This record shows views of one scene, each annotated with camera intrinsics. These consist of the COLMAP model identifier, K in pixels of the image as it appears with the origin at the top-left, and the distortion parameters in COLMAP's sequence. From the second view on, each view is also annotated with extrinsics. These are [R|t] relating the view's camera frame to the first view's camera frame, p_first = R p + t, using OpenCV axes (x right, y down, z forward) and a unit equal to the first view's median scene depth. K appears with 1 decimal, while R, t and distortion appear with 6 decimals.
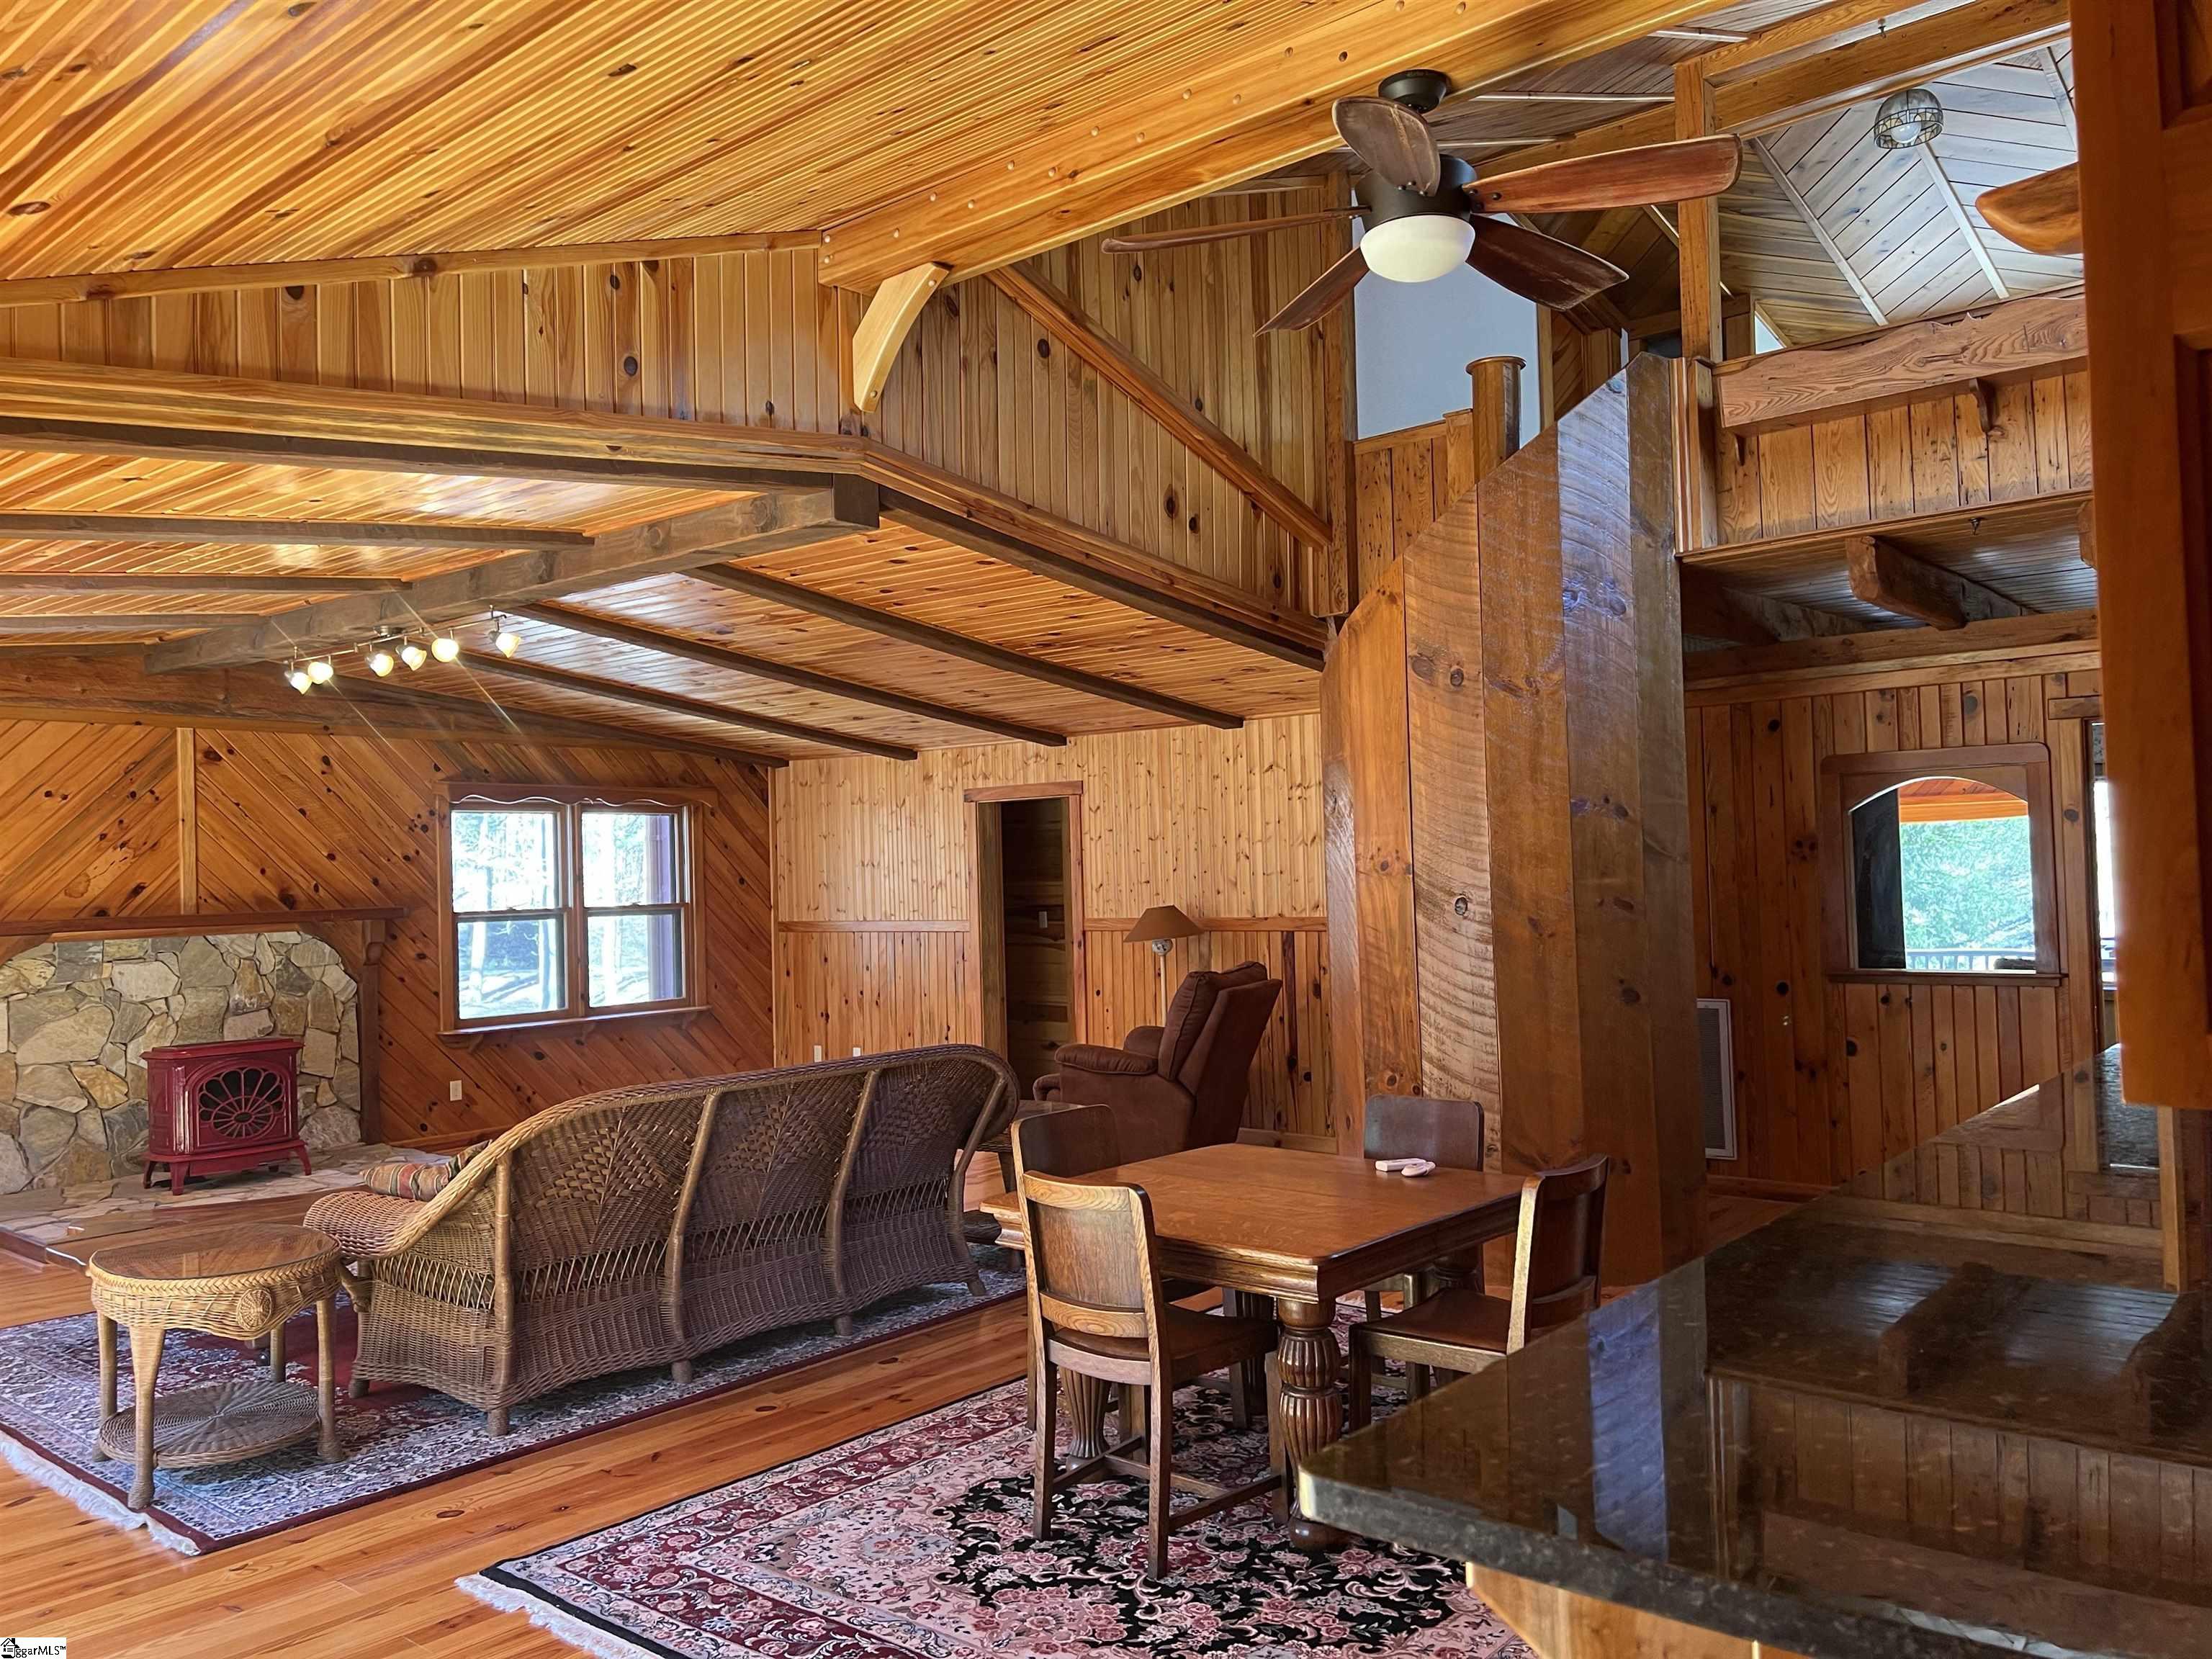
lens RADIAL K [[1661.5, 0, 1105.5], [0, 1661.5, 836.8], [0, 0, 1]] dist [0.085420, -0.104909]
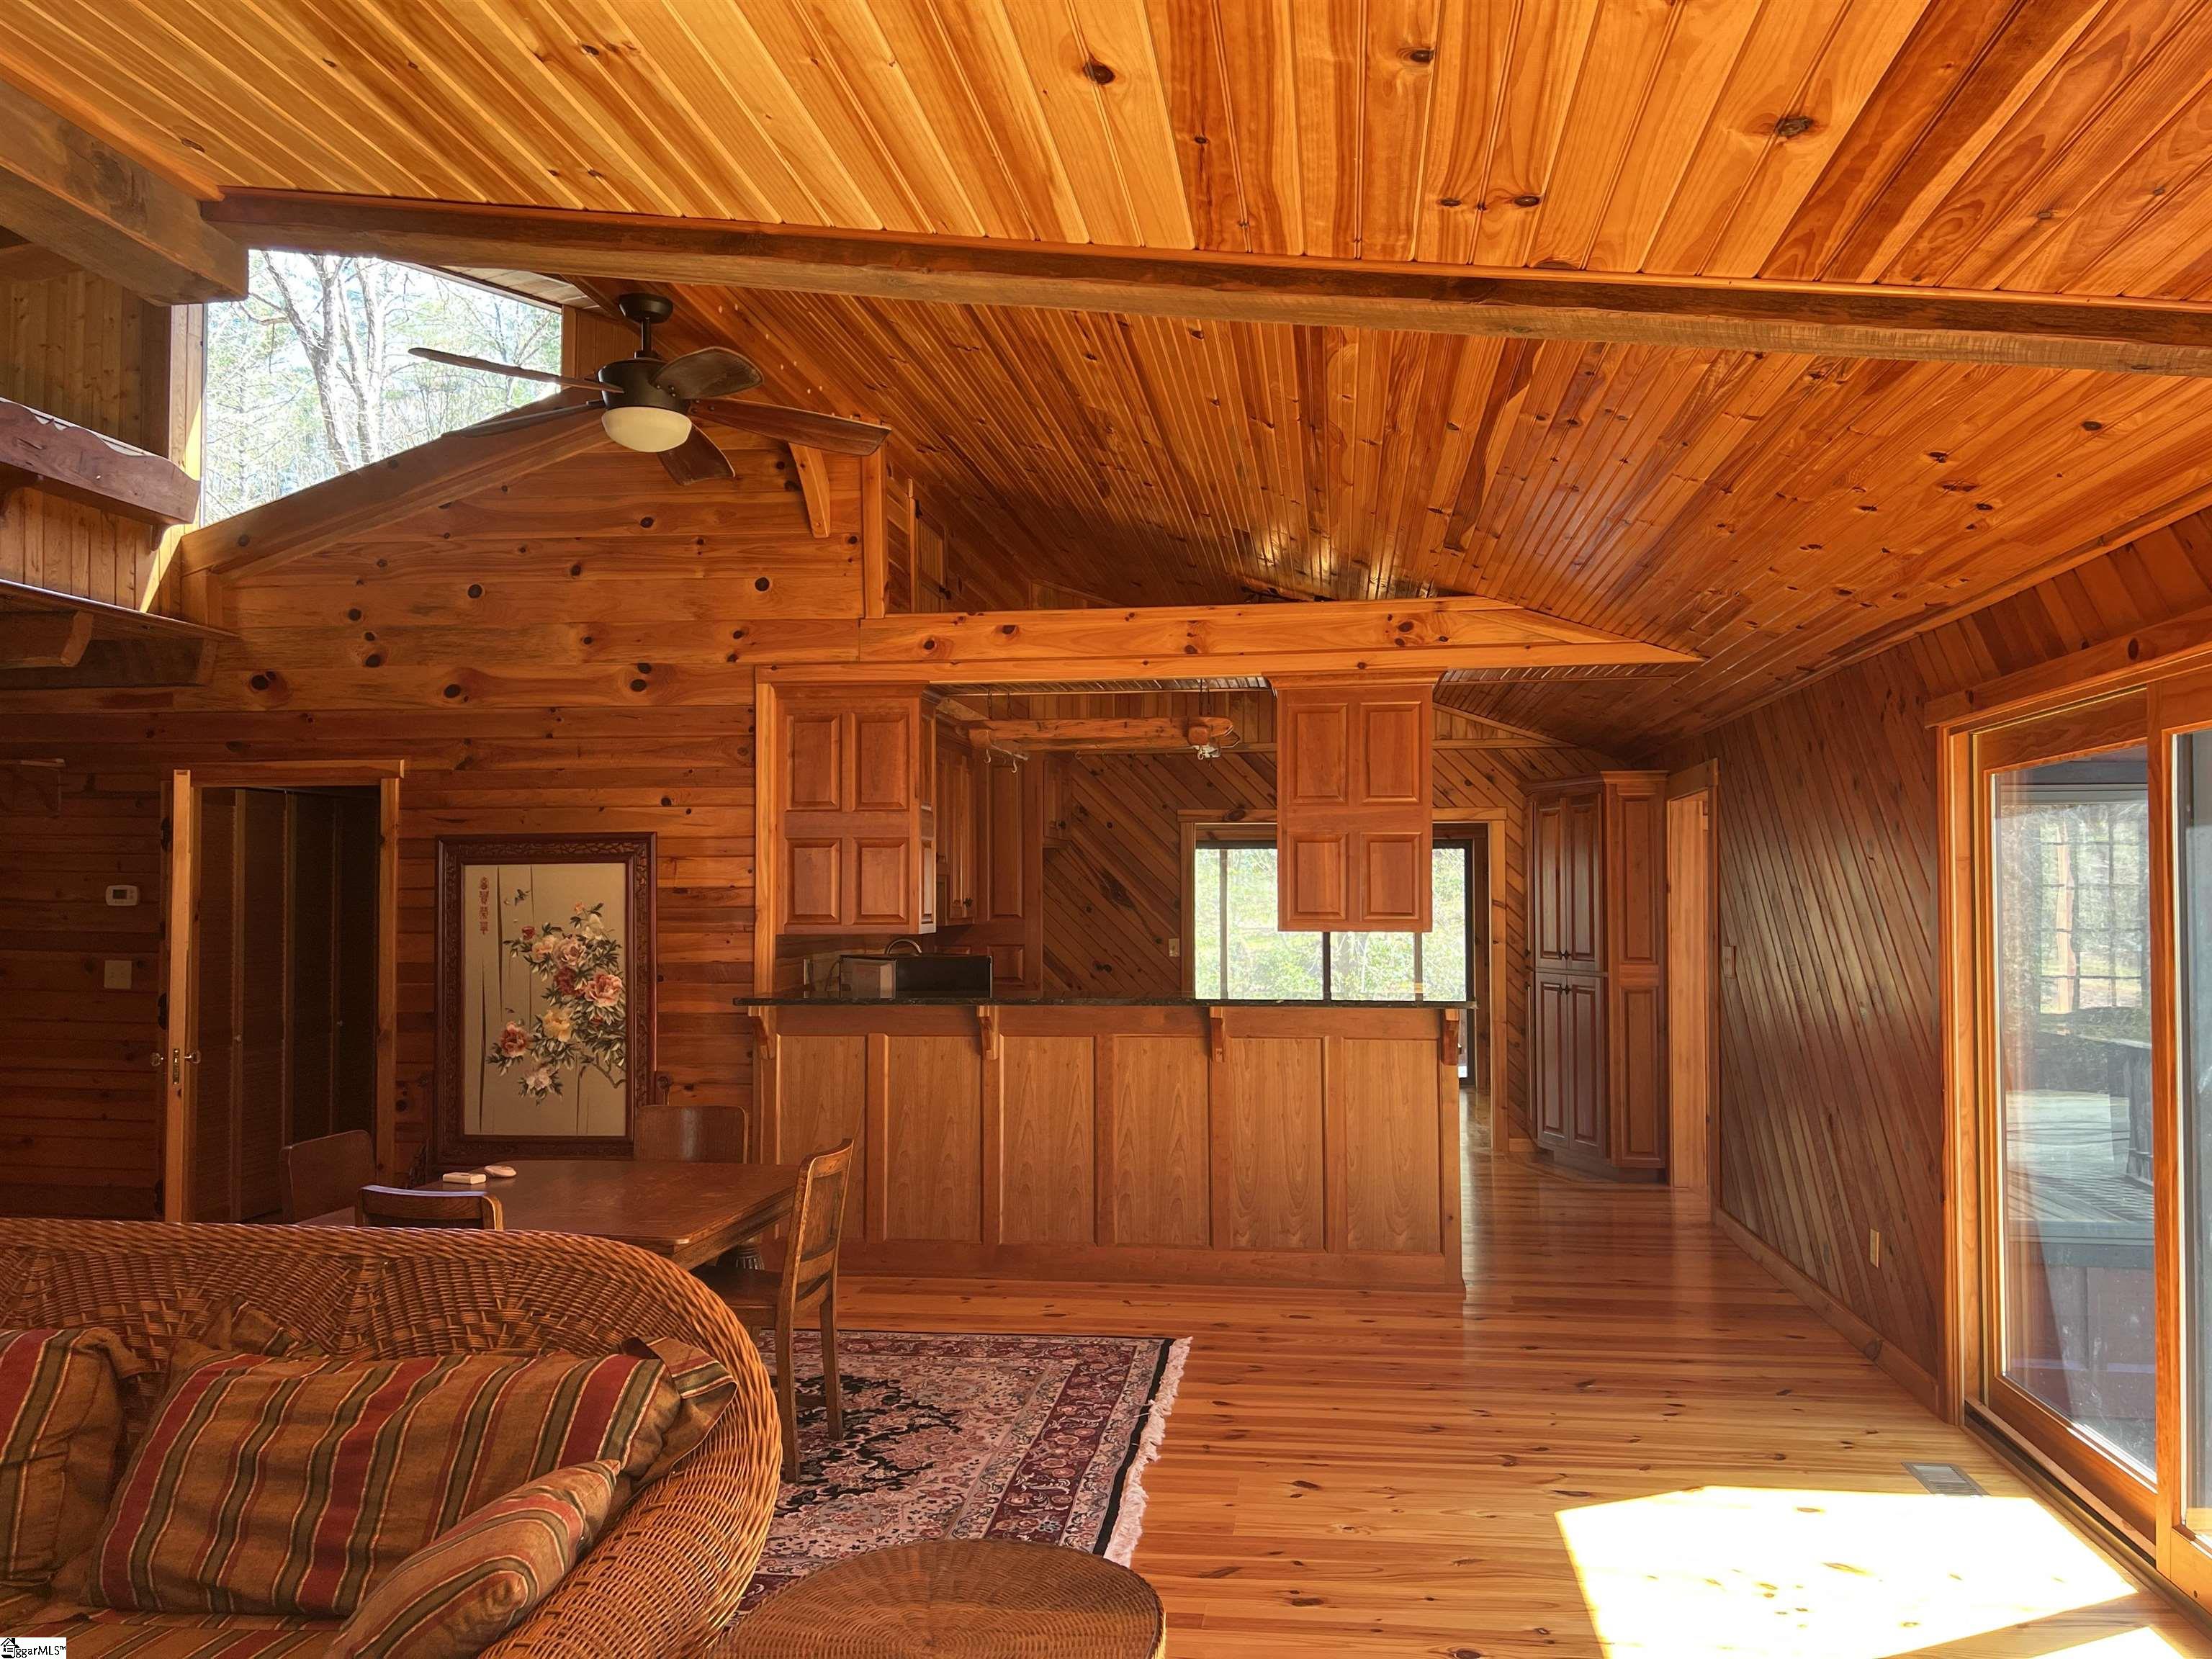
lens RADIAL K [[1661.5, 0, 1105.5], [0, 1661.5, 836.8], [0, 0, 1]] dist [0.085420, -0.104909]
pose [[-0.532178, 0.061034, 0.844430, -0.705347], [-0.004189, 0.997196, -0.074716, 0.040422], [-0.846622, -0.043300, -0.530430, 0.892767]]
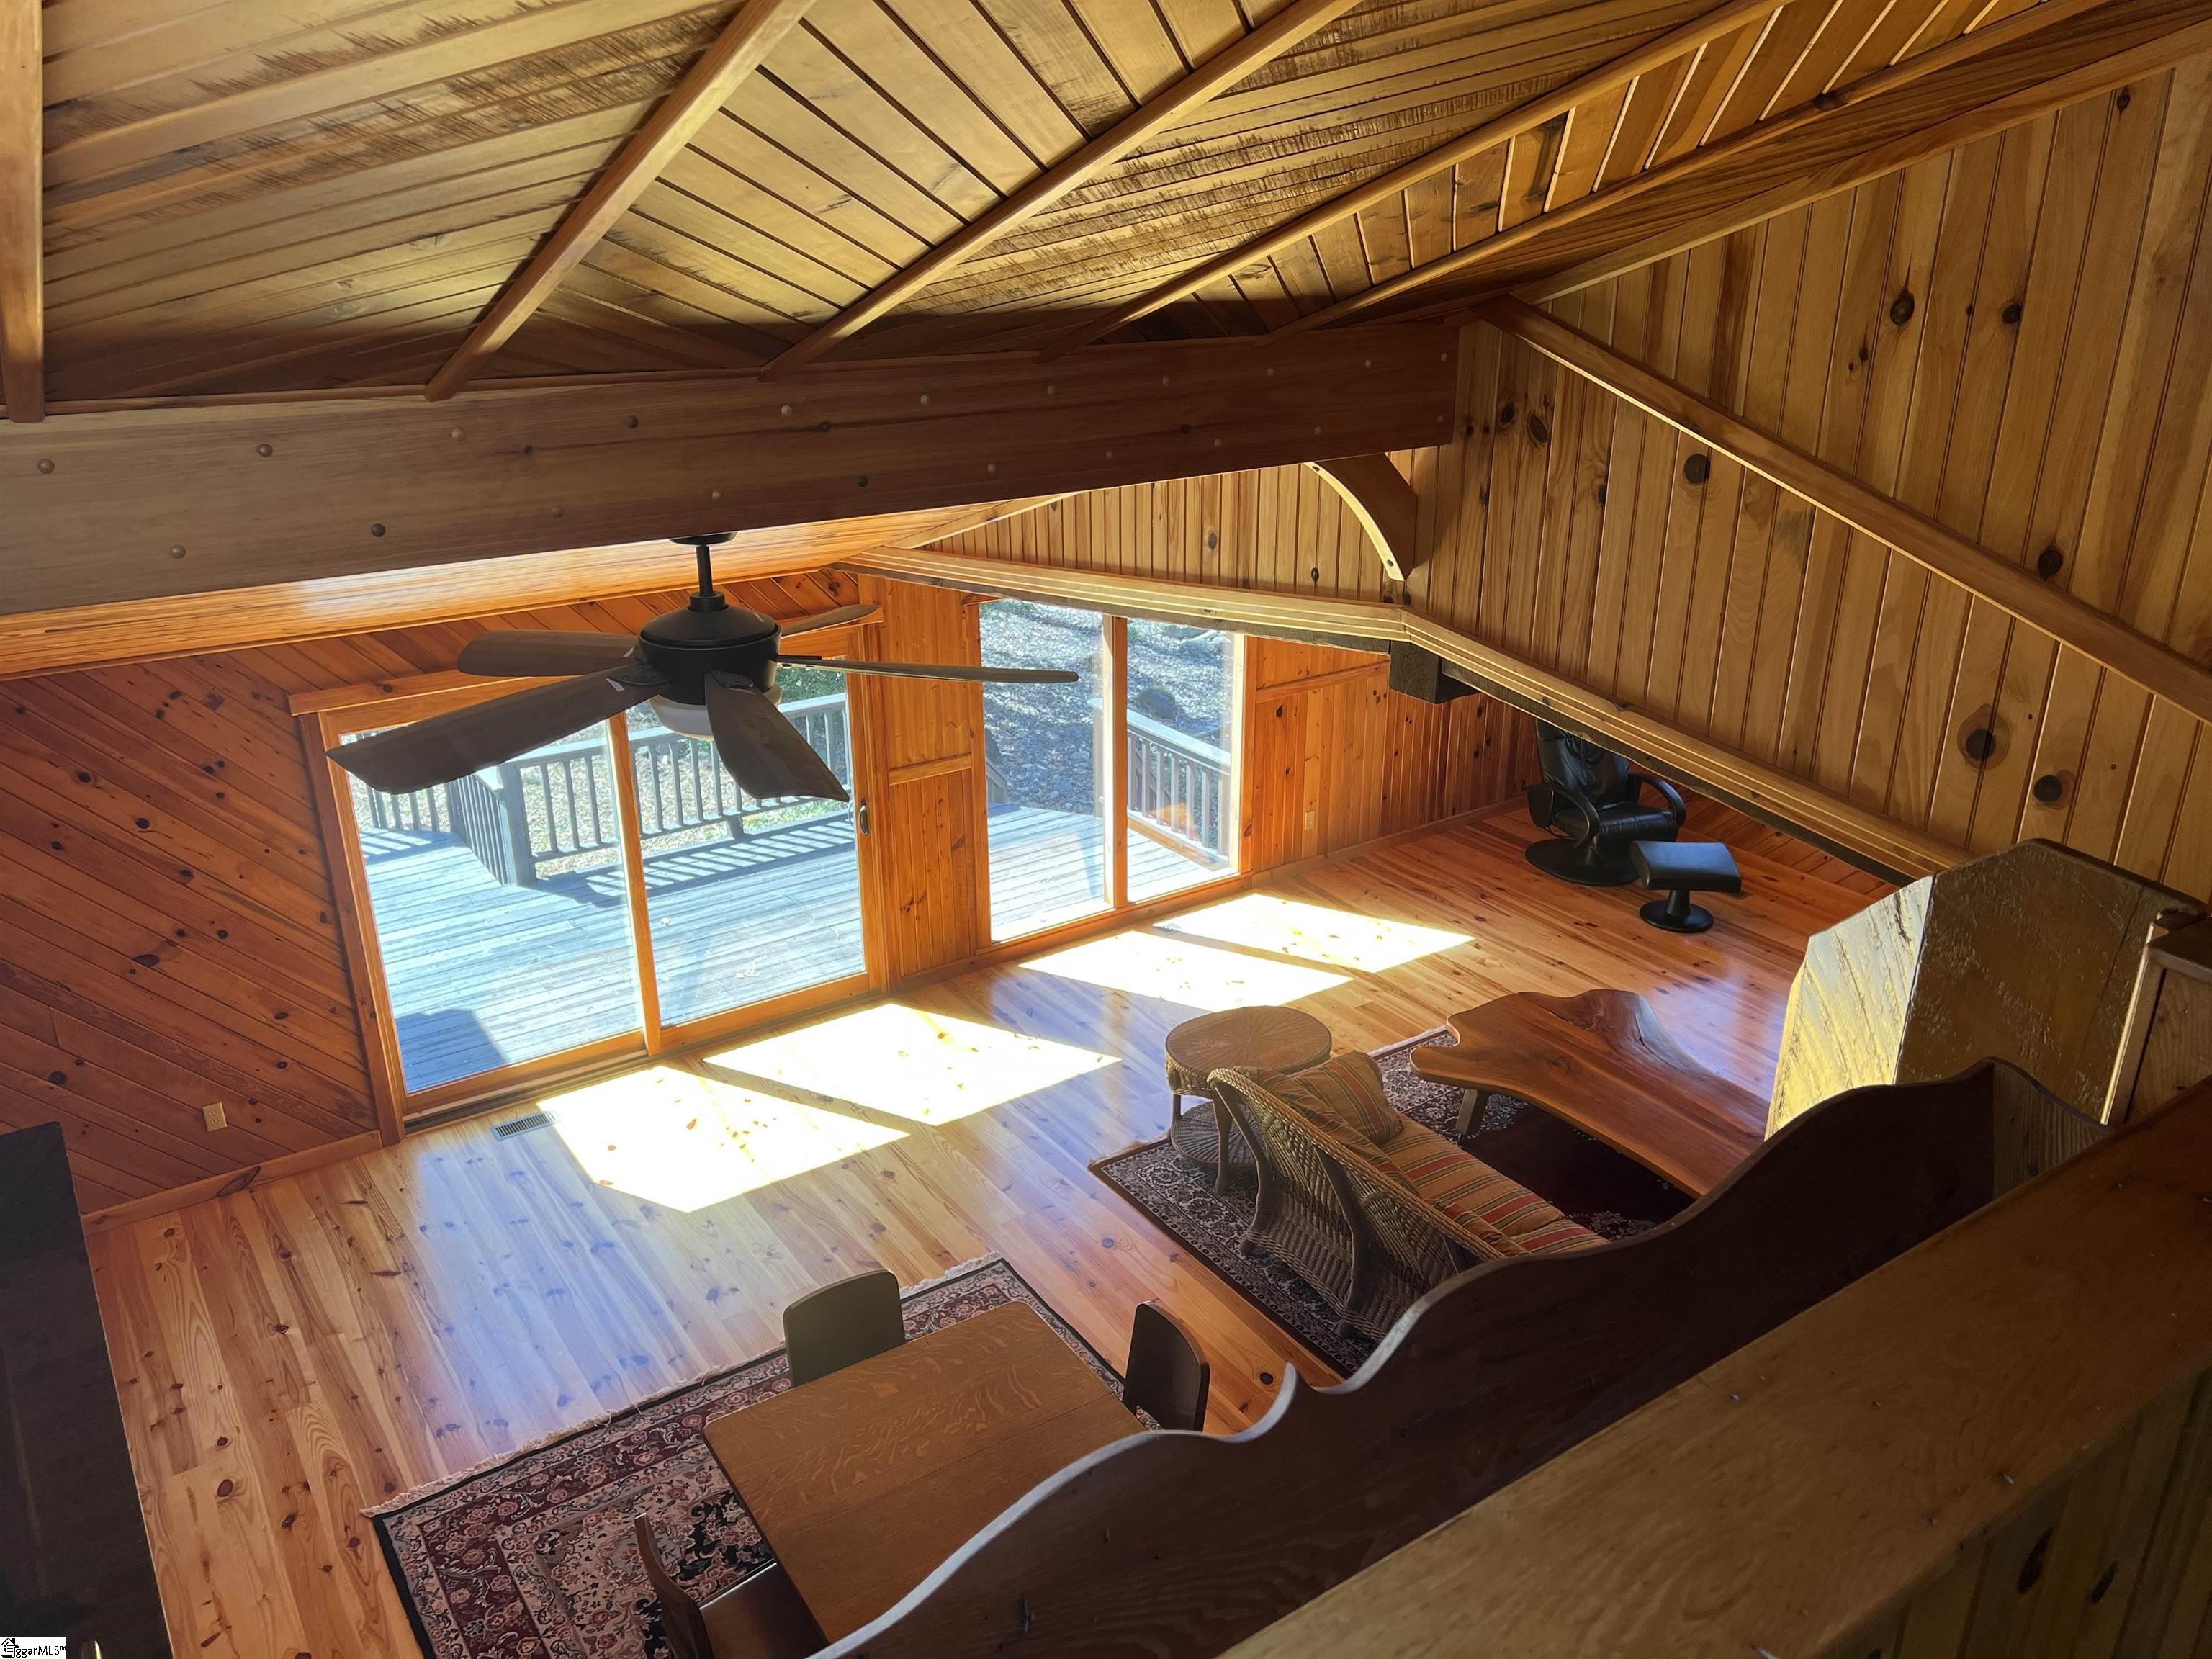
lens RADIAL K [[1661.5, 0, 1105.5], [0, 1661.5, 836.8], [0, 0, 1]] dist [0.085420, -0.104909]
pose [[-0.264845, 0.383410, -0.884790, 0.604442], [0.035626, 0.920820, 0.388358, -0.401277], [0.963633, 0.071333, -0.257534, 0.923647]]
